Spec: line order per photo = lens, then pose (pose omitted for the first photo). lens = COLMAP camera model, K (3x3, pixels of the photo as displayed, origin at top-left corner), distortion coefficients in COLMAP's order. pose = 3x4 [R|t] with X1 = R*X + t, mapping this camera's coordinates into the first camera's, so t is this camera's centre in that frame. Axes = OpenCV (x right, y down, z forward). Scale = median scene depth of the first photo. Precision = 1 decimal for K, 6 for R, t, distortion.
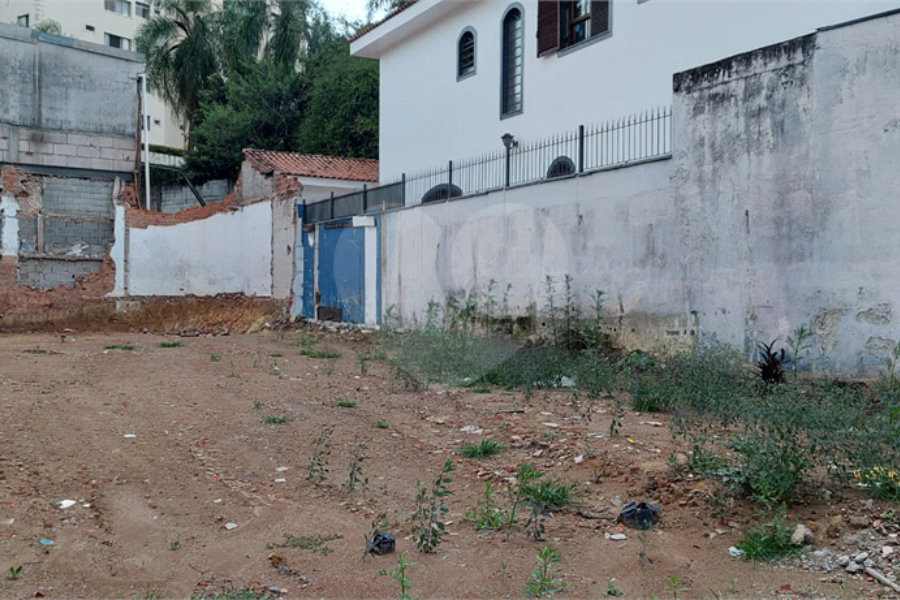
lens RADIAL K [[936.4, 0, 468.8], [0, 936.4, 299.7], [0, 0, 1]] dist [0.120678, -0.214743]
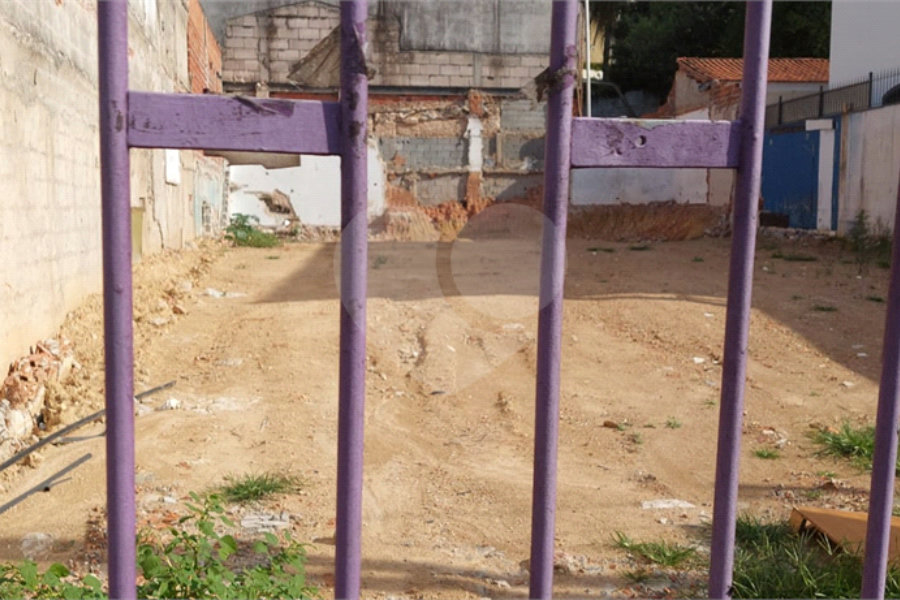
lens RADIAL K [[953.7, 0, 452.2], [0, 953.7, 314.5], [0, 0, 1]] dist [0.145239, -0.398354]
pose [[0.922631, 0.033542, -0.384222, -0.061950], [0.007893, 0.994360, 0.105759, 0.003373], [0.385603, -0.100609, 0.917163, -0.085065]]
